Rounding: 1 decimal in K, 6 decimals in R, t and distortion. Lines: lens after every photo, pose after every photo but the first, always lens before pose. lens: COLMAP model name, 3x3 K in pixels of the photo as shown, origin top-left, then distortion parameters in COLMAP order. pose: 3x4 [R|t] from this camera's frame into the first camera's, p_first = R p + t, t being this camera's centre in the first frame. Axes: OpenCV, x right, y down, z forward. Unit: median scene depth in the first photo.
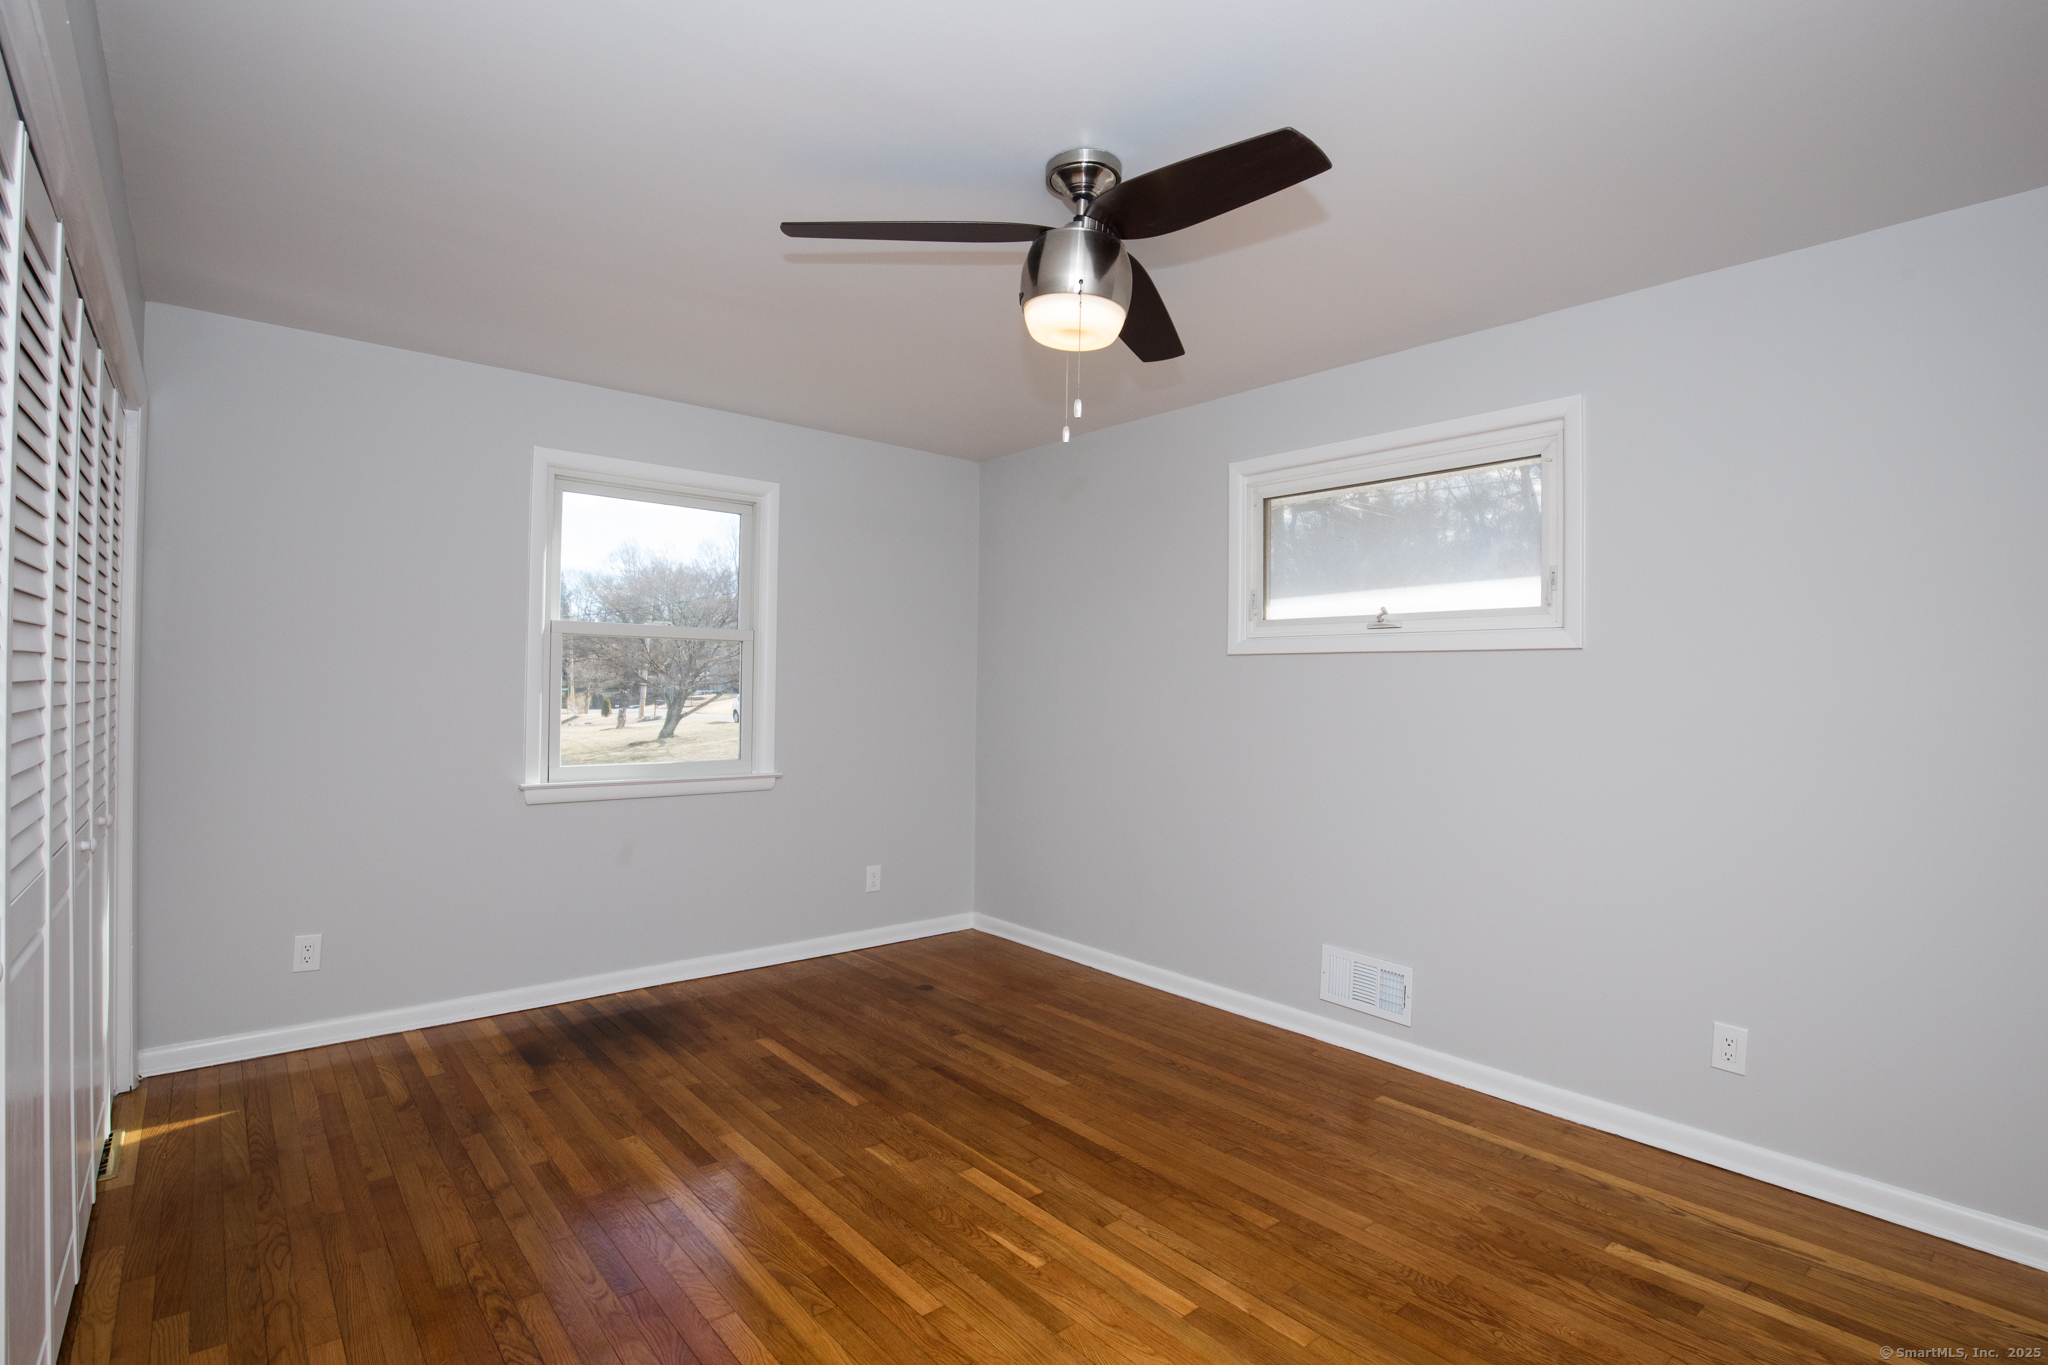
lens RADIAL K [[968.9, 0, 1038.7], [0, 968.9, 680.5], [0, 0, 1]] dist [-0.031496, 0.000050]
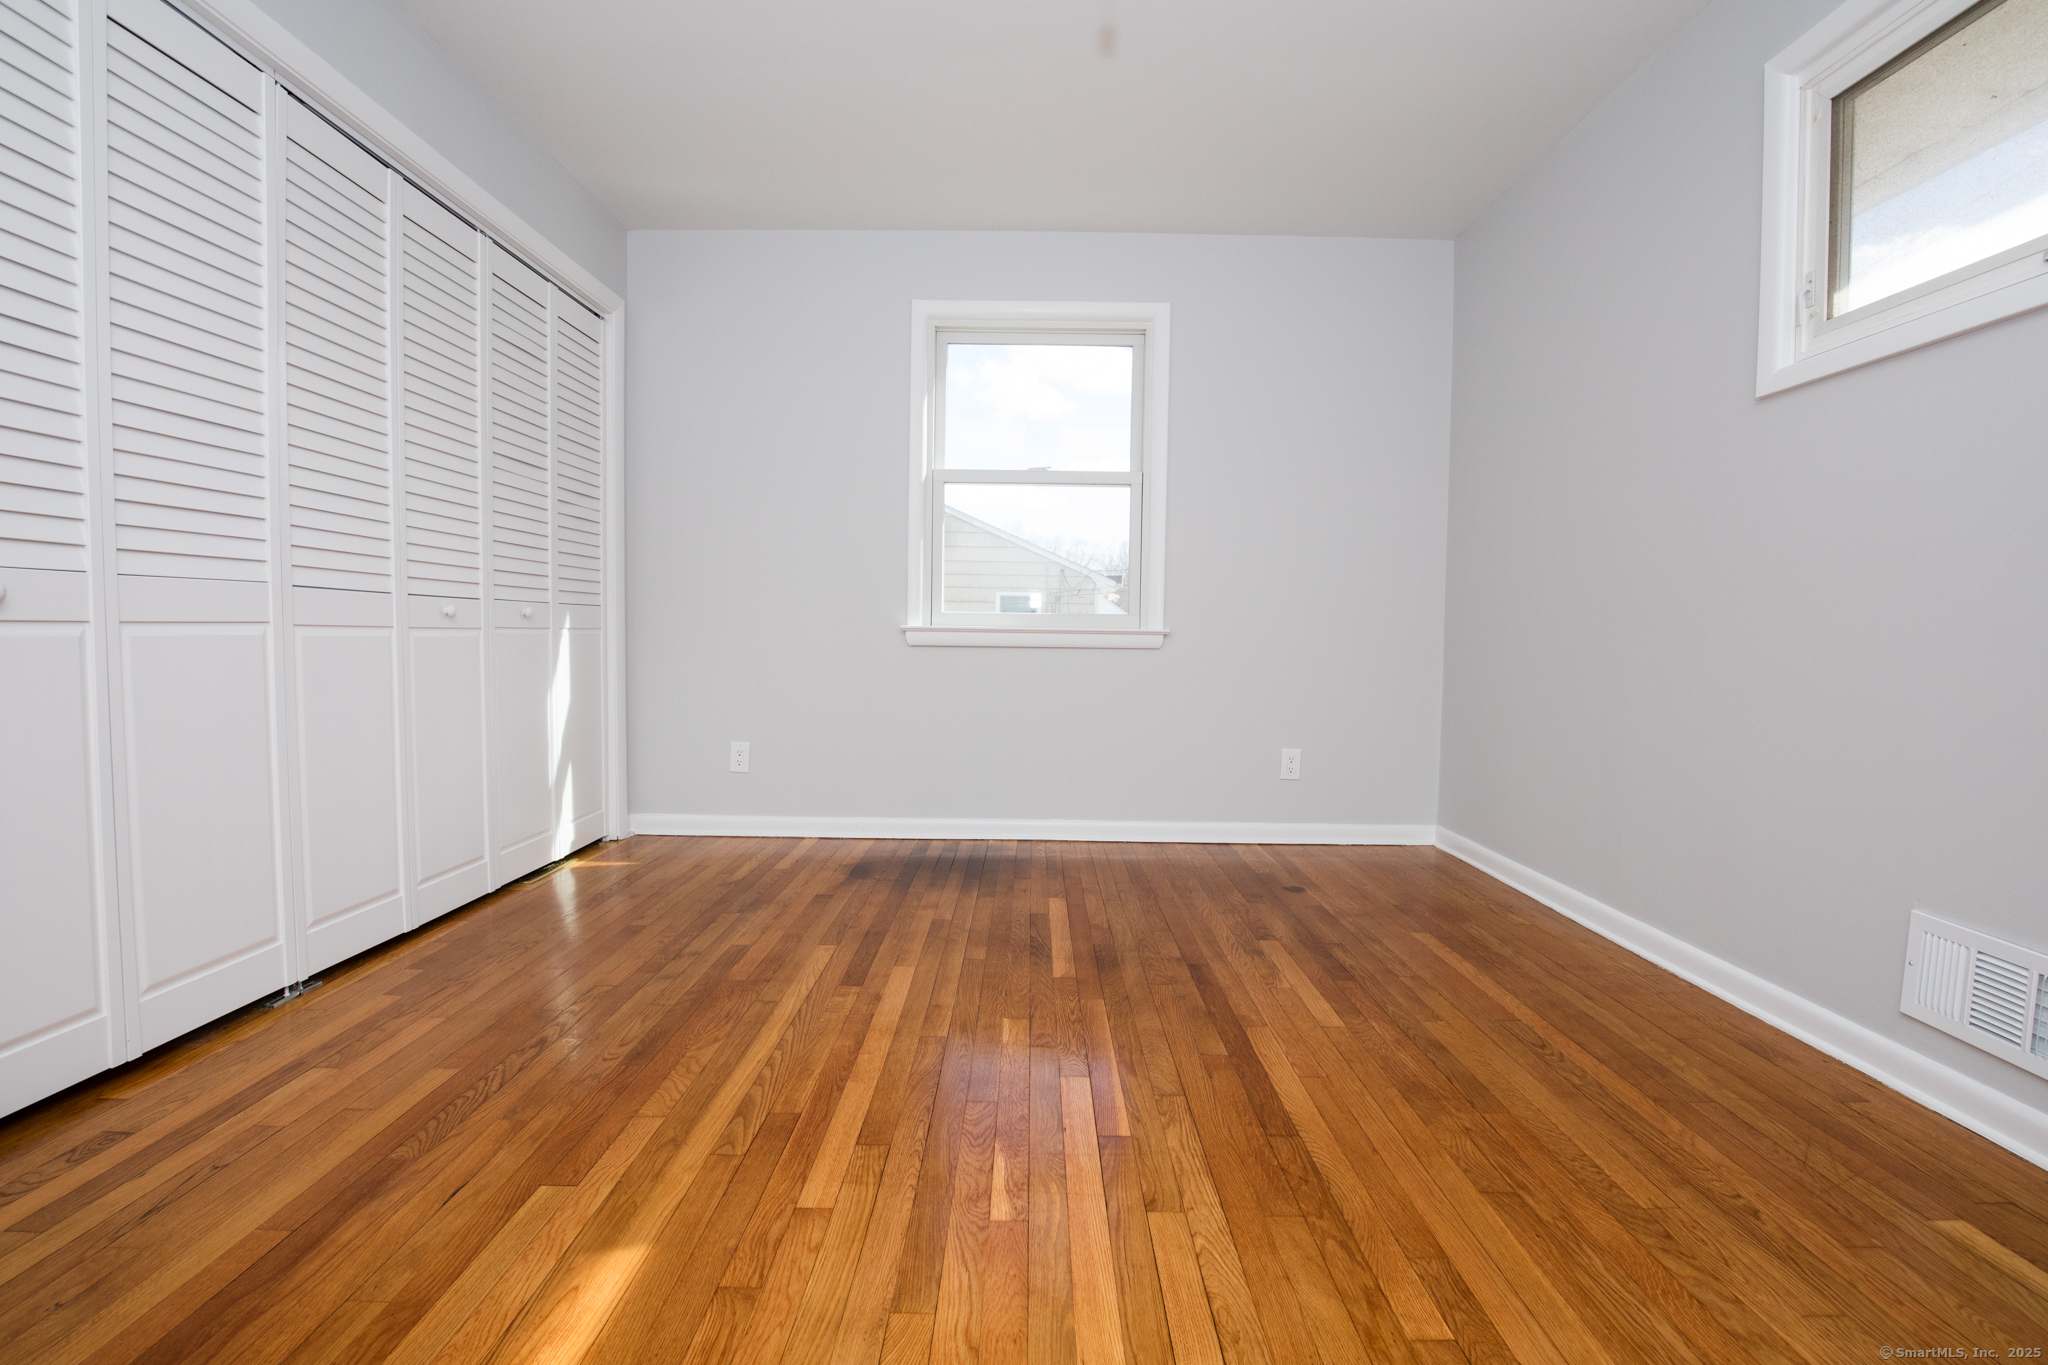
lens RADIAL K [[941.0, 0, 1033.3], [0, 941.0, 684.3], [0, 0, 1]] dist [-0.037795, 0.007016]
pose [[0.757311, 0.030927, -0.652321, 0.299290], [0.002963, 0.998705, 0.050790, 0.150543], [0.653047, -0.040396, 0.756239, 0.387953]]
